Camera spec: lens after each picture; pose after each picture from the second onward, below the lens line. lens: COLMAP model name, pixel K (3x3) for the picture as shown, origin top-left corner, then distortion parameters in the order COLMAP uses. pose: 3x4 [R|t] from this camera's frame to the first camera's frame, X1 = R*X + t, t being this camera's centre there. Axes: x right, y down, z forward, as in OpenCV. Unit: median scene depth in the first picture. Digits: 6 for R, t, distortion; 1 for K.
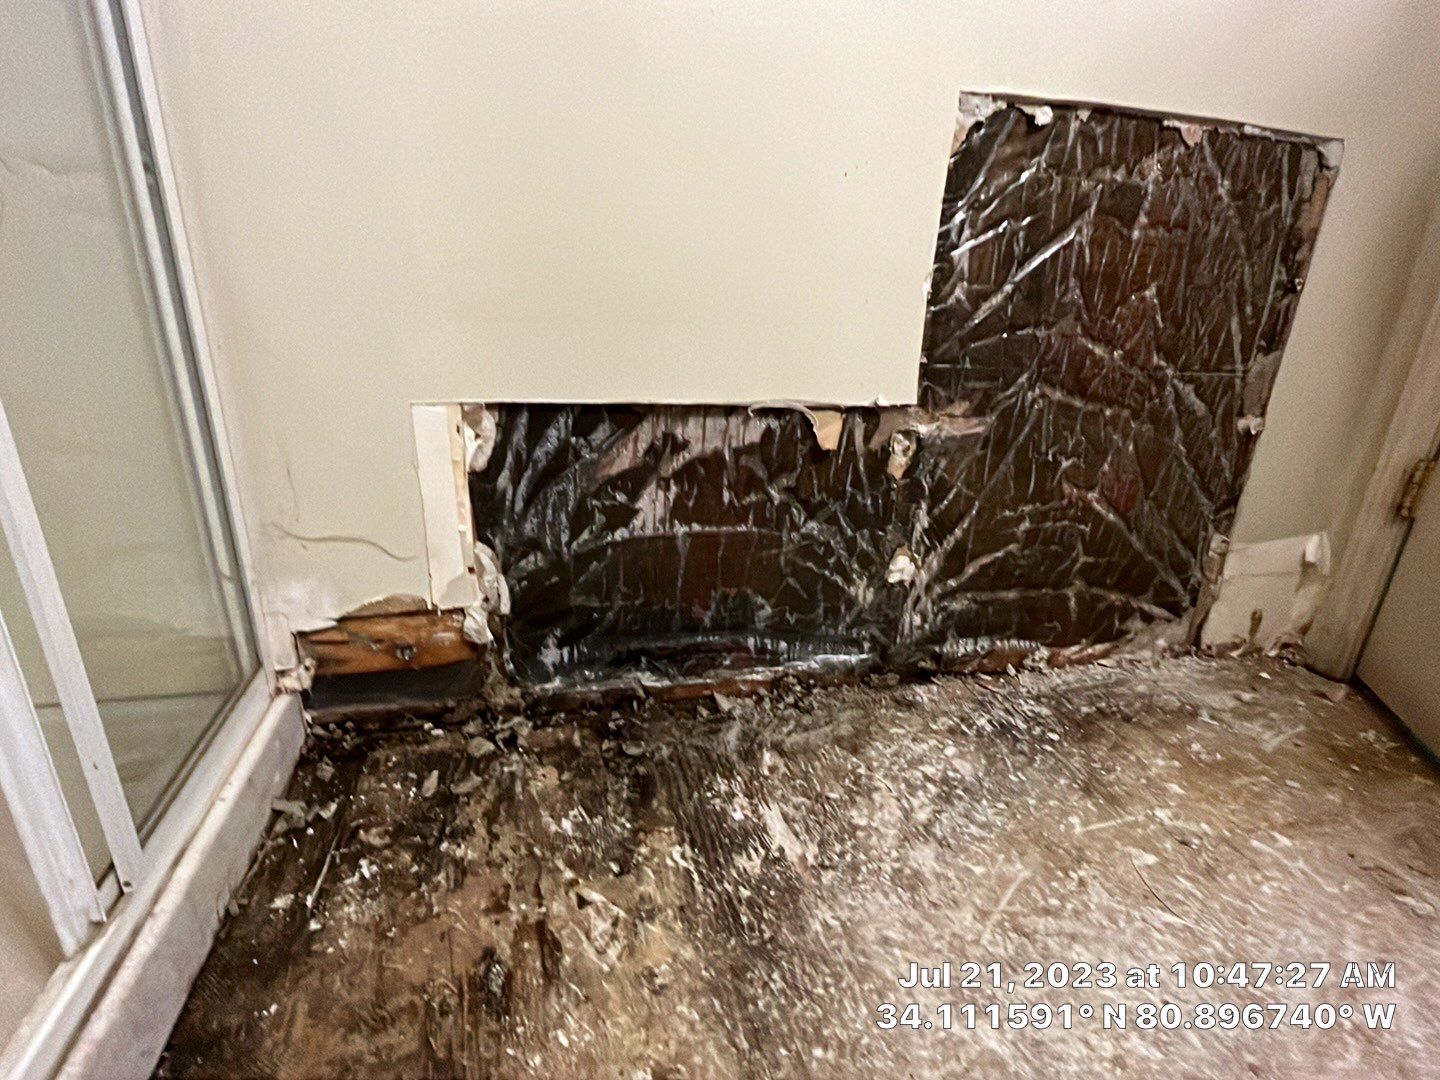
lens RADIAL K [[757.1, 0, 719.1], [0, 757.1, 538.2], [0, 0, 1]] dist [-0.002606, -0.000412]
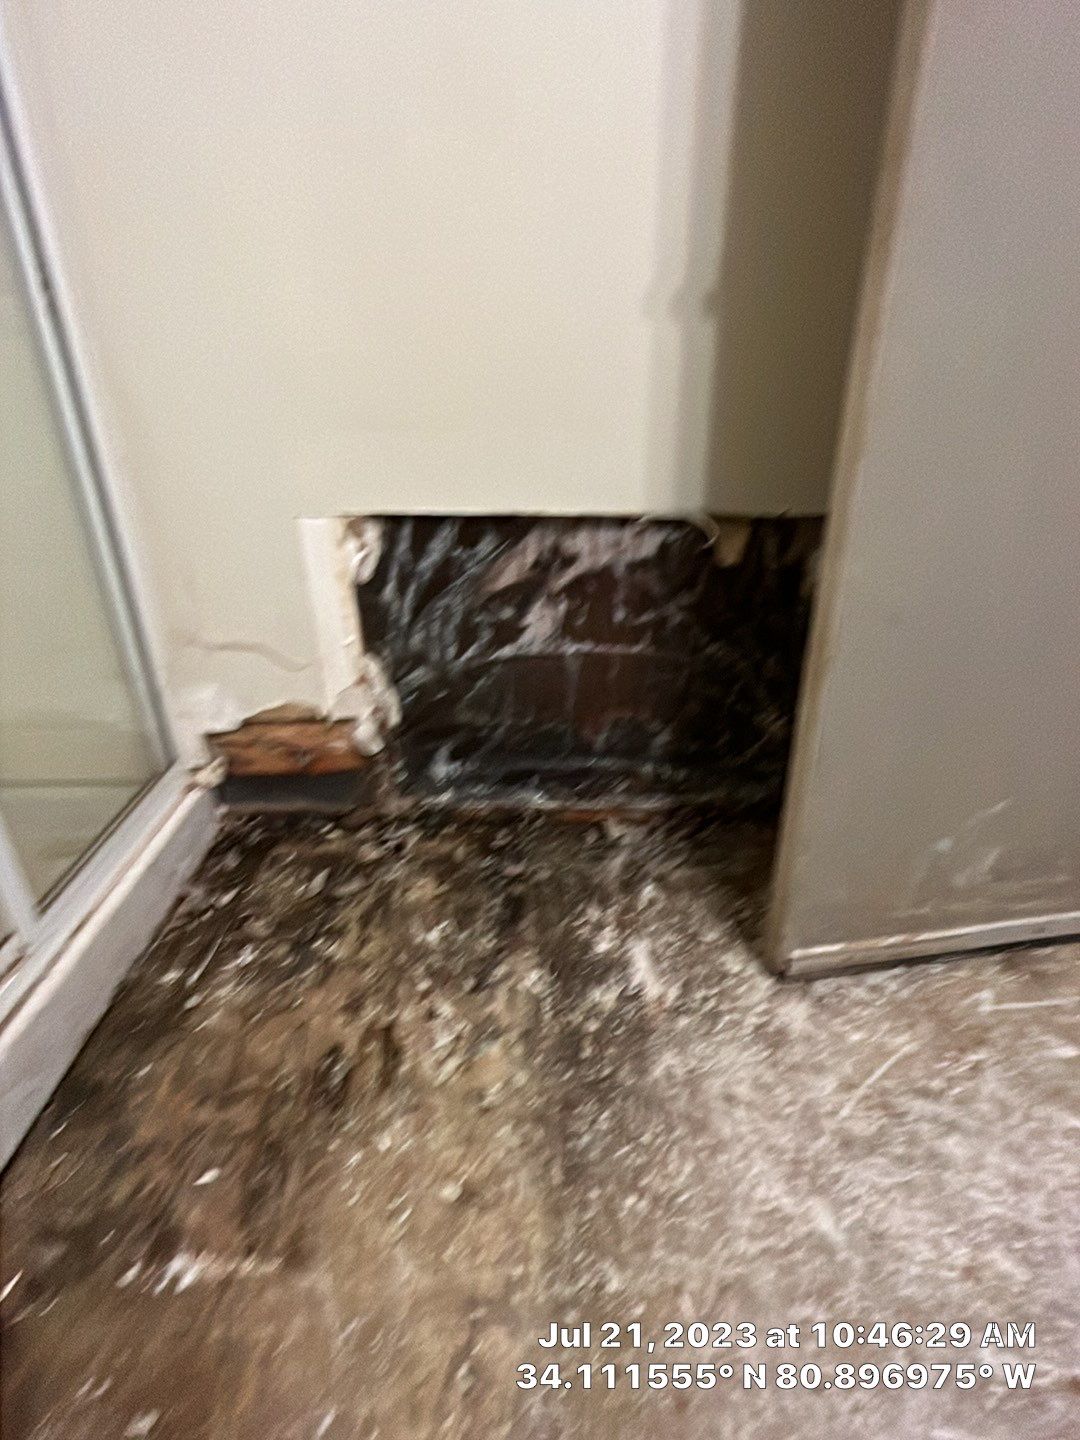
lens RADIAL K [[757.1, 0, 540.0], [0, 757.1, 718.1], [0, 0, 1]] dist [-0.002606, -0.000412]
pose [[0.976794, 0.053858, -0.207300, 0.125907], [-0.035623, 0.995239, 0.090717, -0.009940], [0.211199, -0.081228, 0.974062, 0.059080]]
